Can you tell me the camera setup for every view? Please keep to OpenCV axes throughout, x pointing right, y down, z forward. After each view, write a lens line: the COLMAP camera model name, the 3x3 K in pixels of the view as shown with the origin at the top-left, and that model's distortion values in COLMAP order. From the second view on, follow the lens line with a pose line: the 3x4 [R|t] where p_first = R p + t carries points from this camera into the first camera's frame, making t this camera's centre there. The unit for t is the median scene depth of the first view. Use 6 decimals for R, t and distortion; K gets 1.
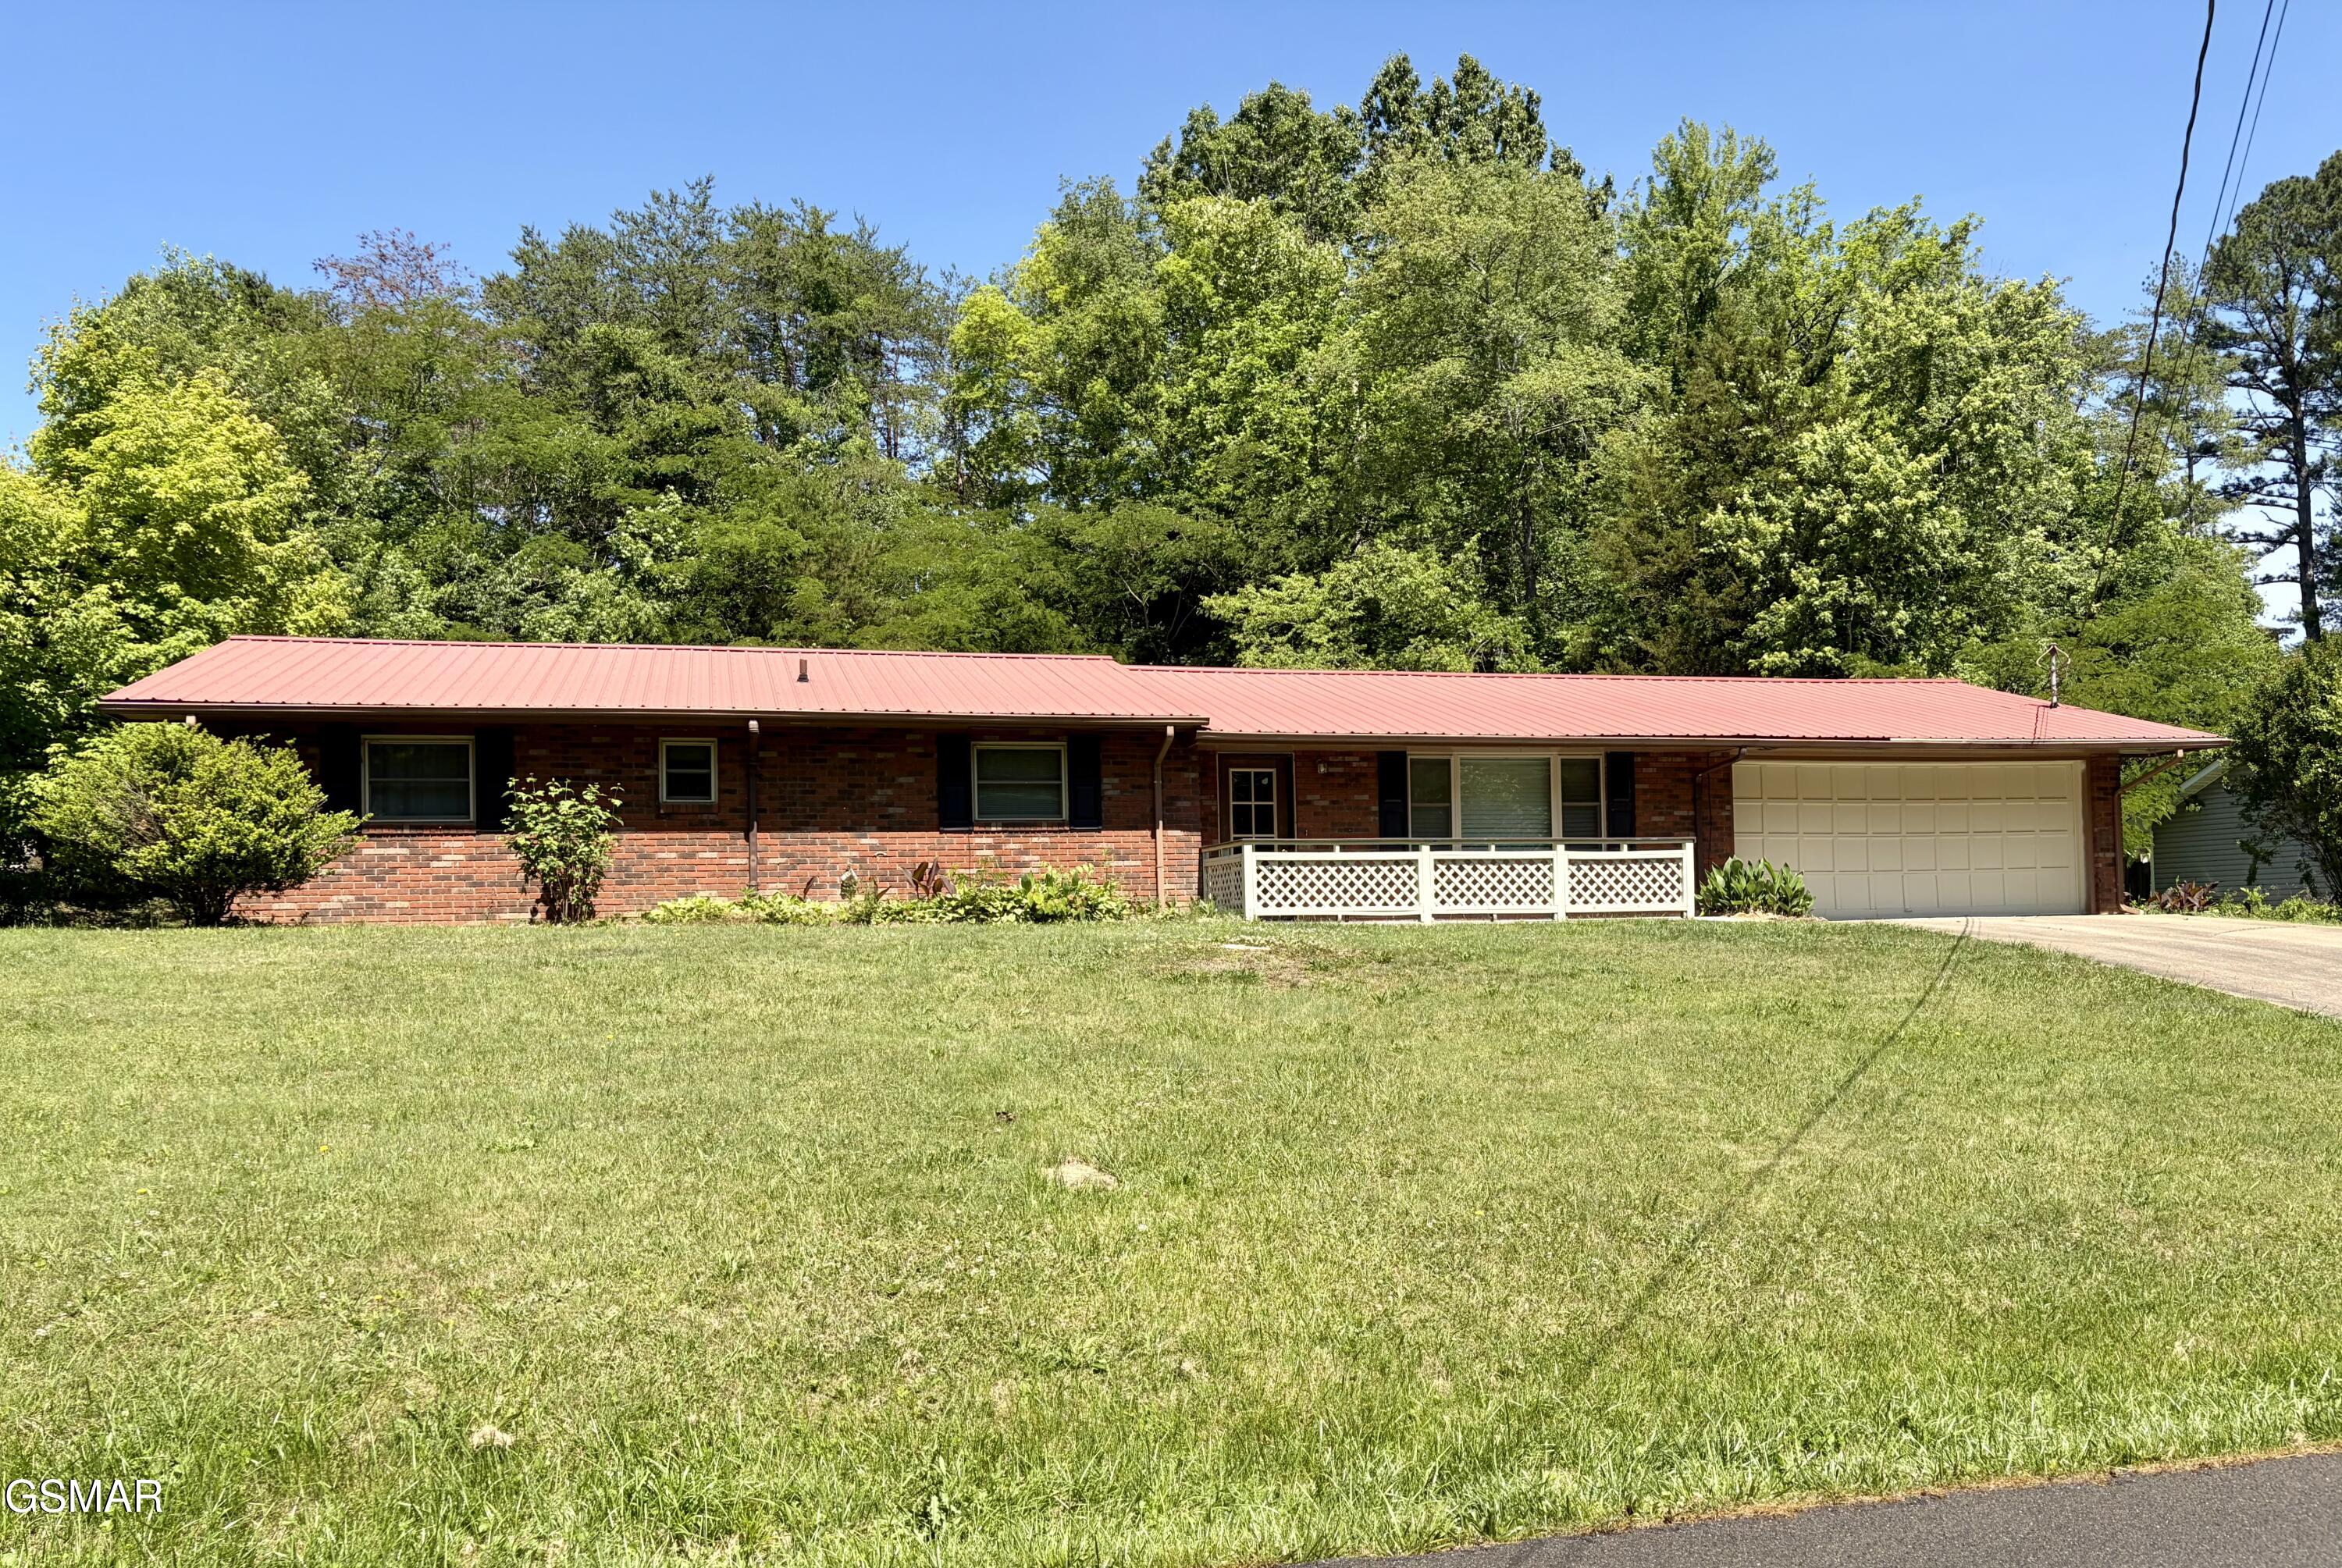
lens RADIAL K [[1811.5, 0, 1171.0], [0, 1811.5, 784.0], [0, 0, 1]] dist [0.032592, -0.001256]
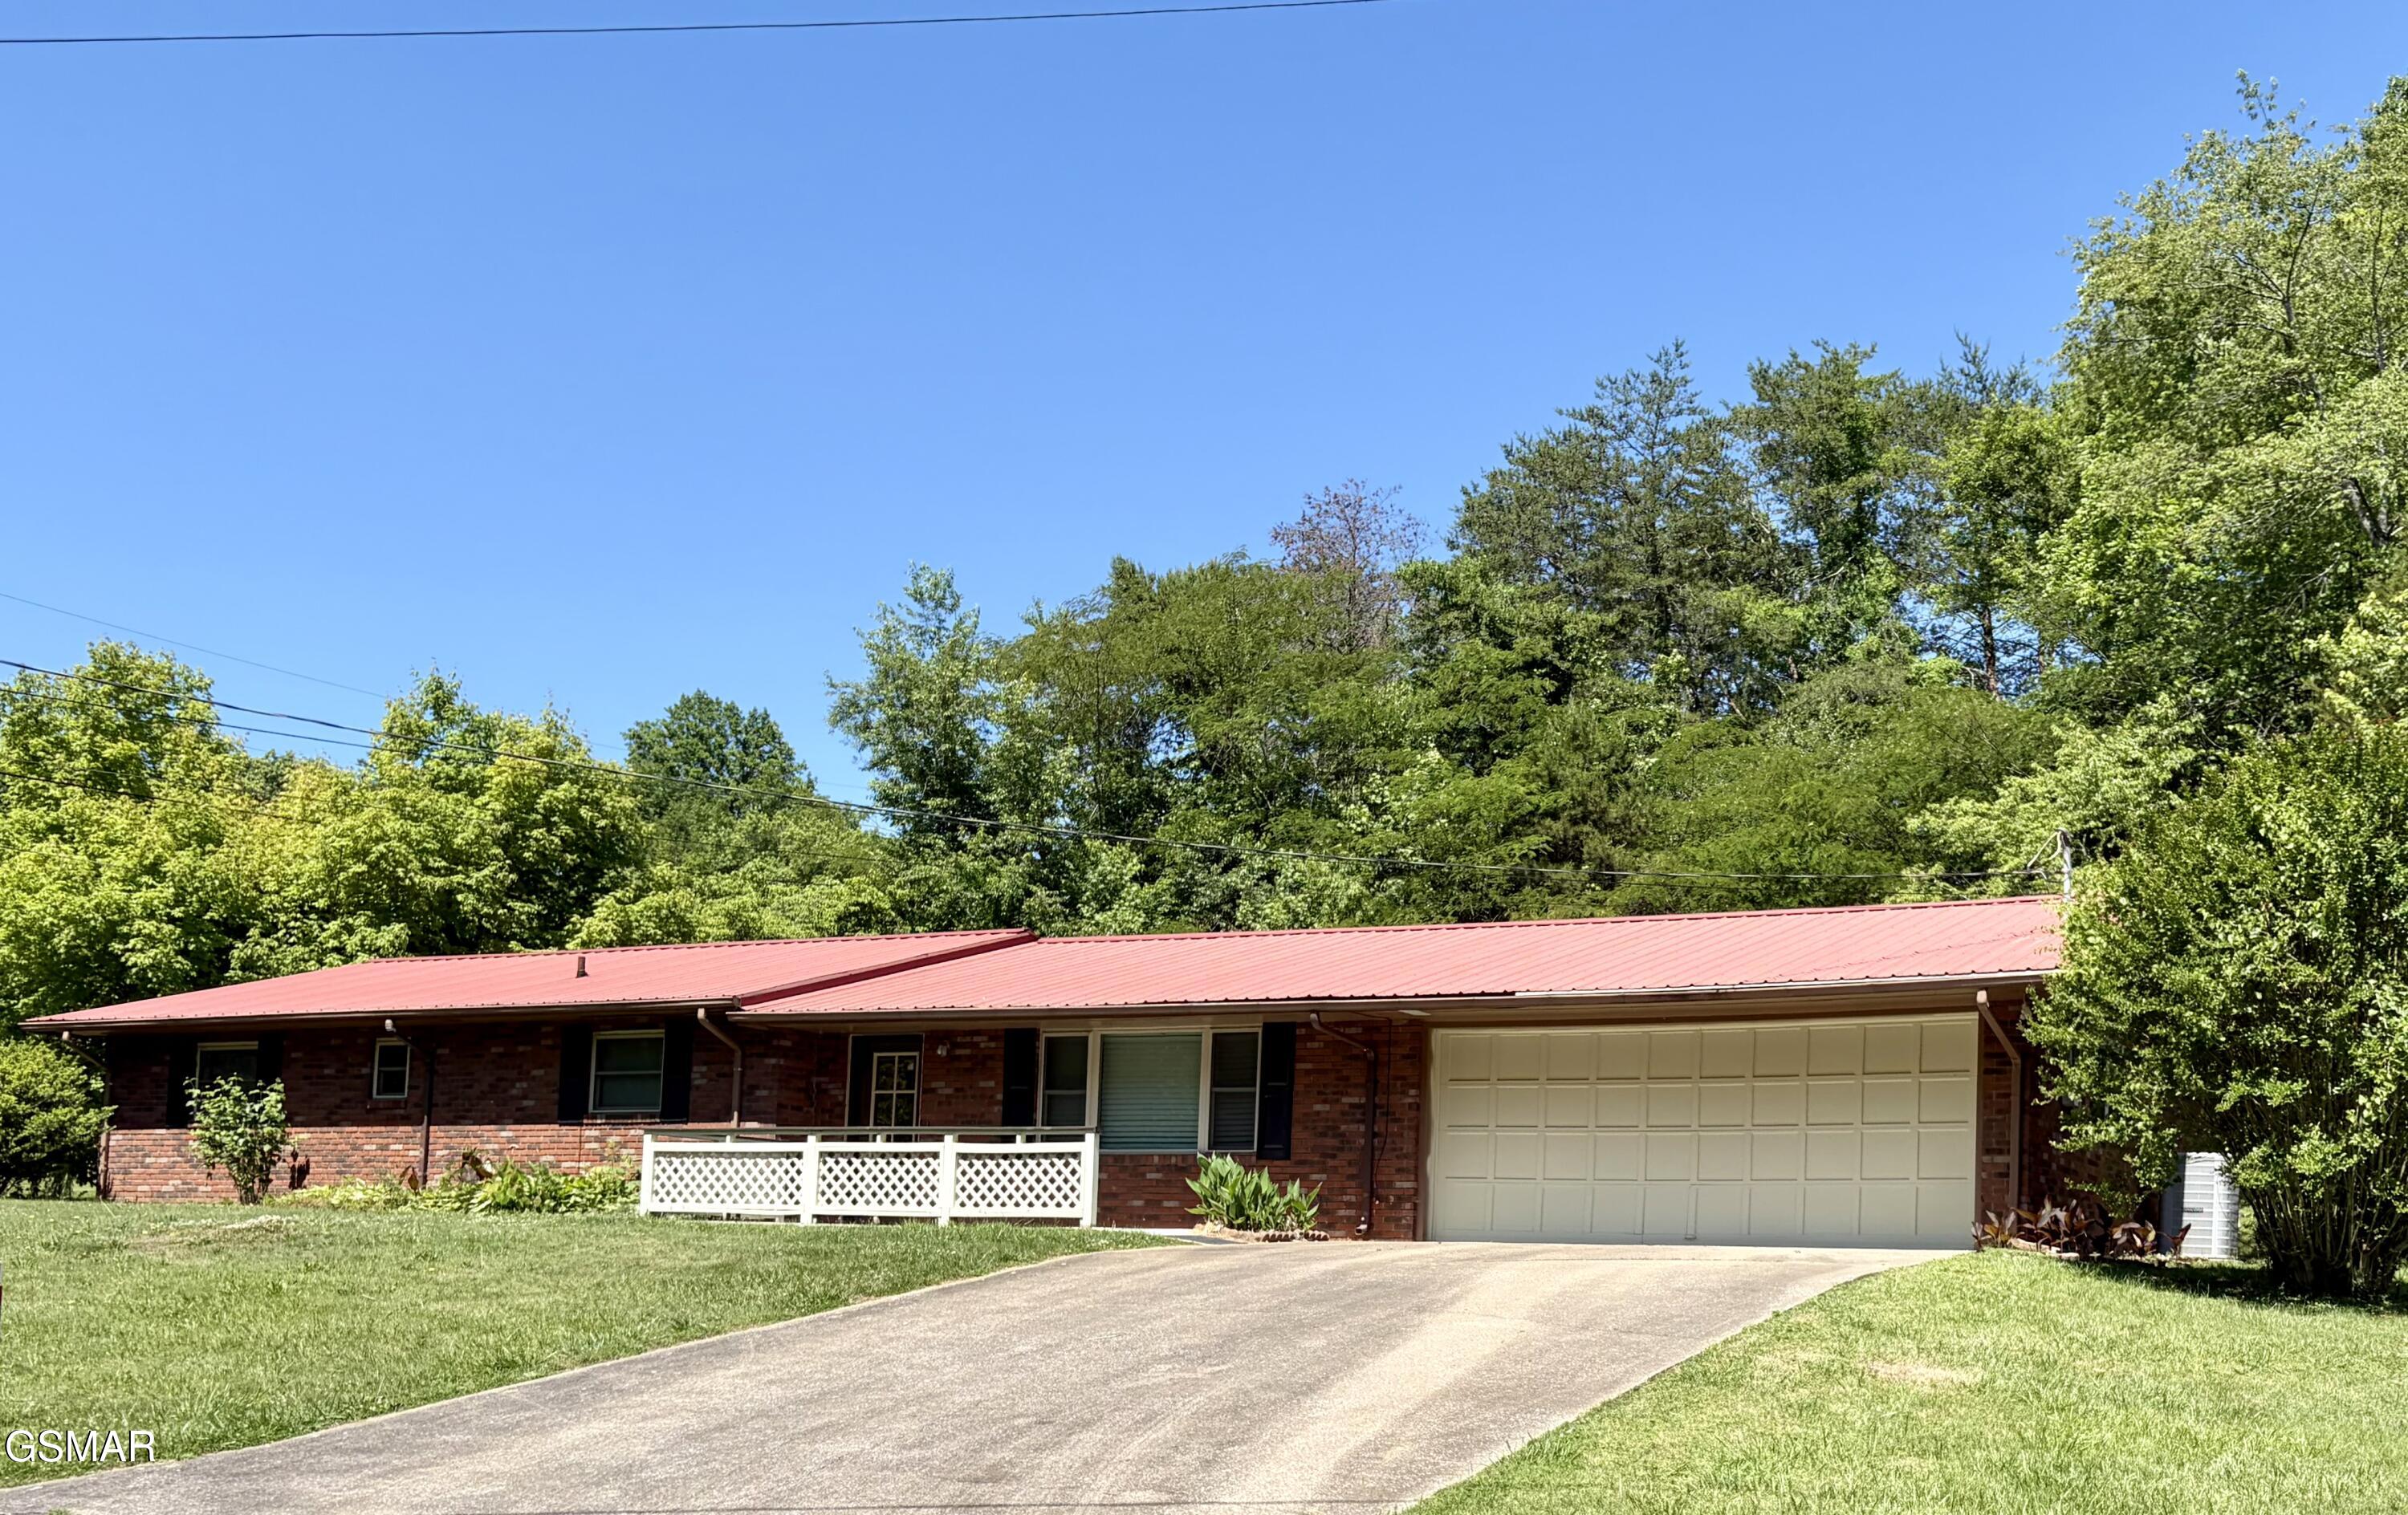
lens RADIAL K [[2362.9, 0, 1204.0], [0, 2362.9, 757.5], [0, 0, 1]] dist [0.048111, -0.002171]
pose [[0.766650, -0.101446, -0.634000, 1.012987], [0.010935, 0.989359, -0.145083, 0.020212], [0.641972, 0.104295, 0.759601, 0.211678]]
